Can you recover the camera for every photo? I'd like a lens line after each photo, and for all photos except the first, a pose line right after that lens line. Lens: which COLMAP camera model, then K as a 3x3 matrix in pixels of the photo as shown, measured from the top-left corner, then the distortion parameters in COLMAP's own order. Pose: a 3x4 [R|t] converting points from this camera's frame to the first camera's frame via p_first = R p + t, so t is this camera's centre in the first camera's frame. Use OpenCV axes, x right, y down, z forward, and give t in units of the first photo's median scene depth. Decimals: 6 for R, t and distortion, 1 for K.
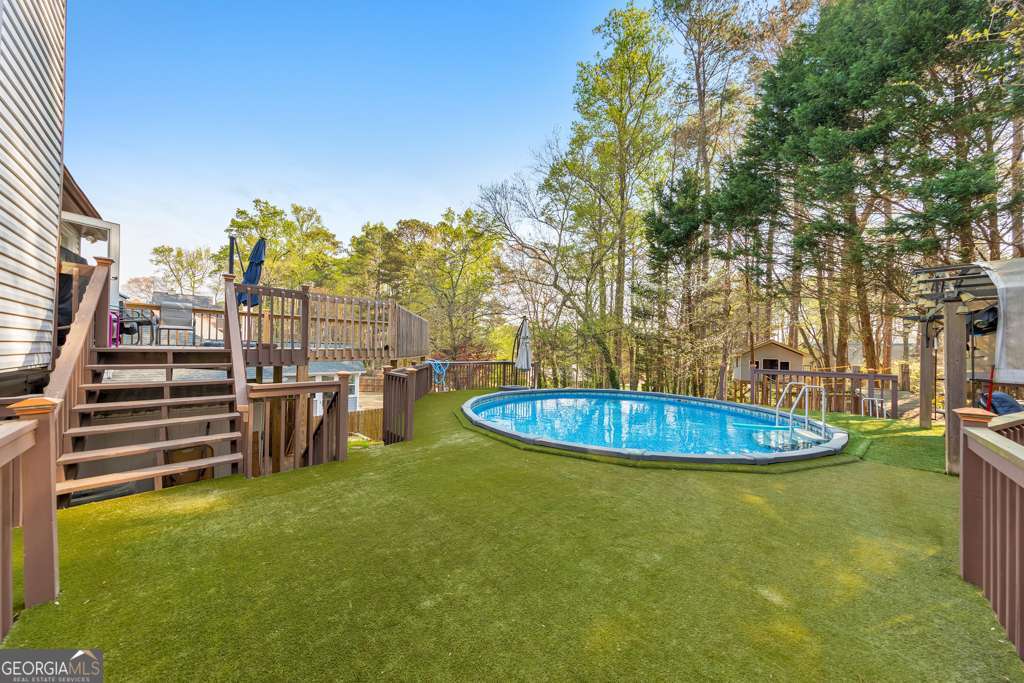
lens RADIAL K [[327.6, 0, 512.3], [0, 327.6, 344.9], [0, 0, 1]] dist [0.000479, 0.000041]
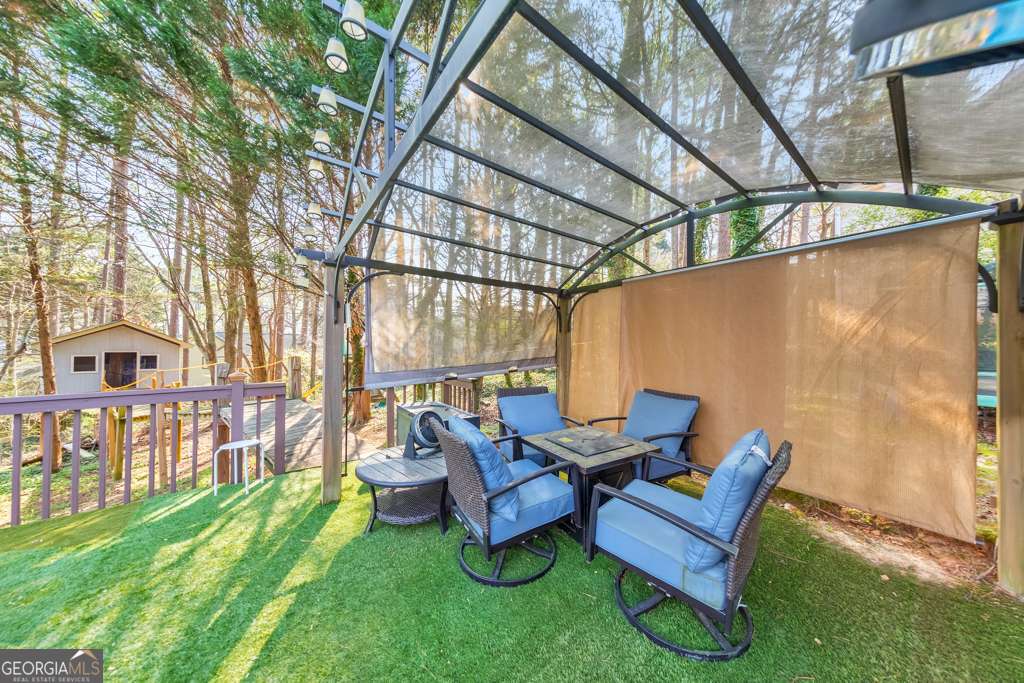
lens RADIAL K [[327.6, 0, 512.3], [0, 327.6, 344.9], [0, 0, 1]] dist [0.000479, 0.000041]
pose [[0.105416, -0.009807, 0.994380, 0.323780], [-0.018653, 0.999756, 0.011838, 0.011260], [-0.994253, -0.019796, 0.105207, 0.274066]]
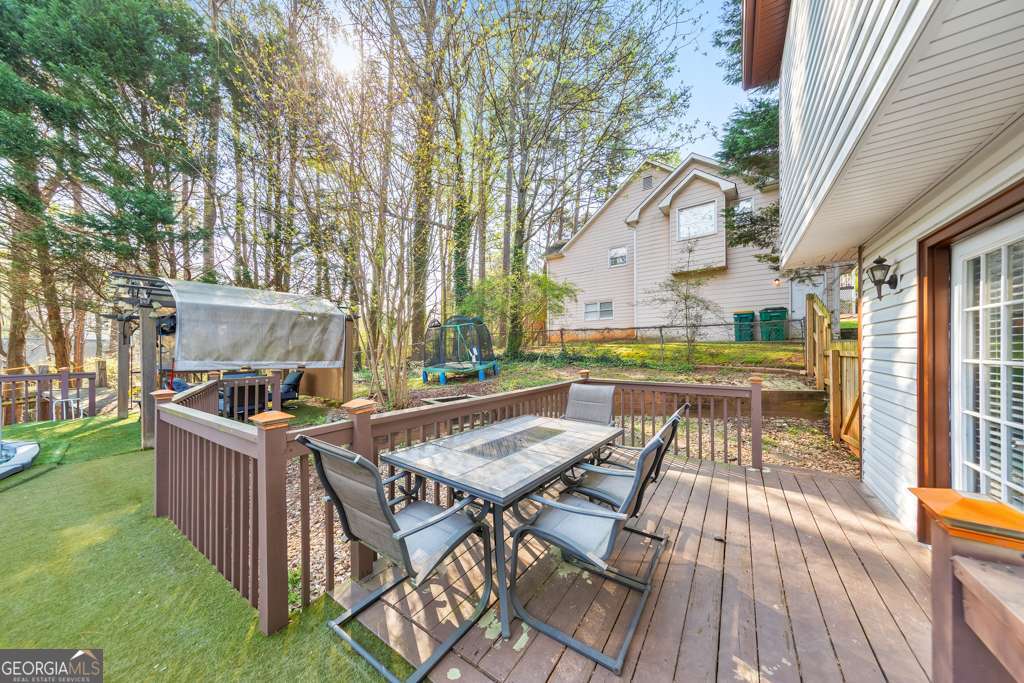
lens RADIAL K [[336.1, 0, 508.9], [0, 336.1, 351.0], [0, 0, 1]] dist [0.014862, 0.000026]
pose [[-0.179920, -0.018828, 0.983501, -0.037678], [-0.010656, 0.999795, 0.017191, -0.001426], [-0.983624, -0.007387, -0.180084, -0.024331]]
